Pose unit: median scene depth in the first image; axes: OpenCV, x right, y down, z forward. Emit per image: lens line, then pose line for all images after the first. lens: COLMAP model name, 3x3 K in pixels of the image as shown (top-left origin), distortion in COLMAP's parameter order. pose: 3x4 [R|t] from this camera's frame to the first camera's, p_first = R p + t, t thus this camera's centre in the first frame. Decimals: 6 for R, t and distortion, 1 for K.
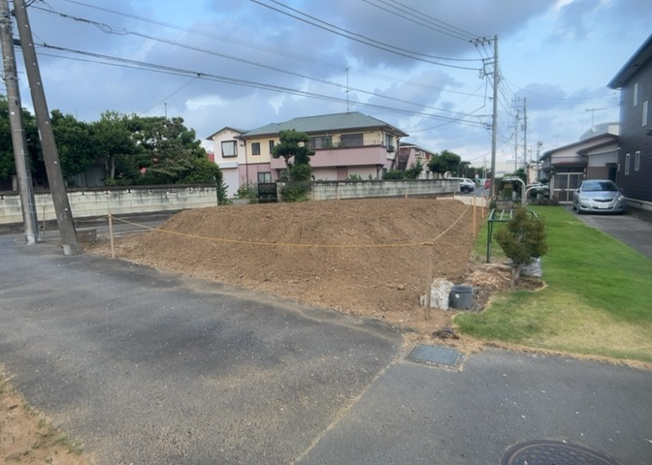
lens RADIAL K [[387.9, 0, 316.5], [0, 387.9, 236.0], [0, 0, 1]] dist [-0.098329, 0.021050]
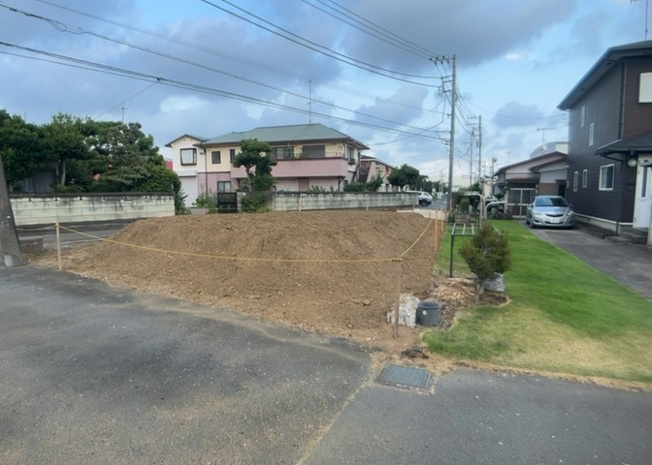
lens RADIAL K [[387.9, 0, 316.5], [0, 387.9, 236.0], [0, 0, 1]] dist [-0.098329, 0.021050]
pose [[0.994644, 0.011012, 0.102775, -0.003192], [-0.008203, 0.999582, -0.027719, -0.003063], [-0.103038, 0.026728, 0.994318, 0.012933]]
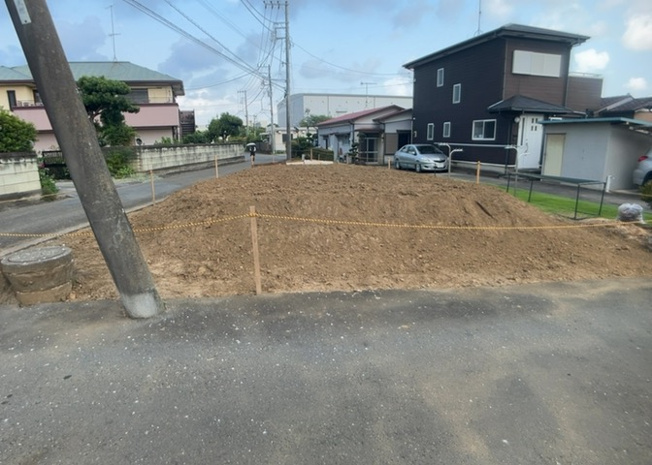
lens RADIAL K [[387.9, 0, 316.5], [0, 387.9, 236.0], [0, 0, 1]] dist [-0.098329, 0.021050]
pose [[0.736745, -0.148283, 0.659711, -0.421901], [0.086736, 0.988323, 0.125280, -0.042513], [-0.670585, -0.035078, 0.741003, 0.289585]]
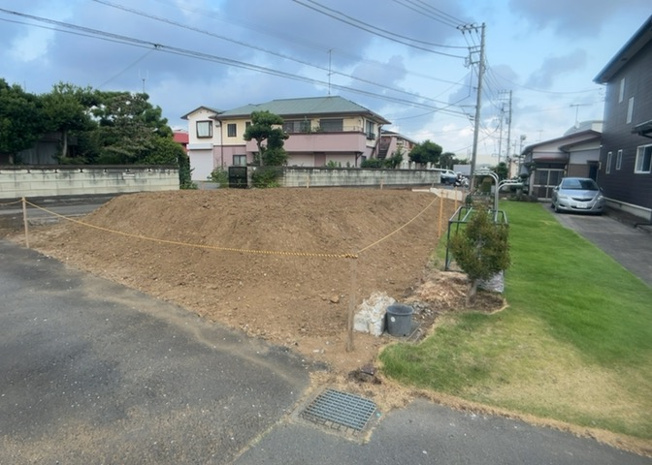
lens RADIAL K [[387.9, 0, 316.5], [0, 387.9, 236.0], [0, 0, 1]] dist [-0.098329, 0.021050]
pose [[0.998524, 0.033370, 0.042853, 0.049780], [-0.034925, 0.998739, 0.036068, -0.012165], [-0.041595, -0.037512, 0.998430, 0.061430]]
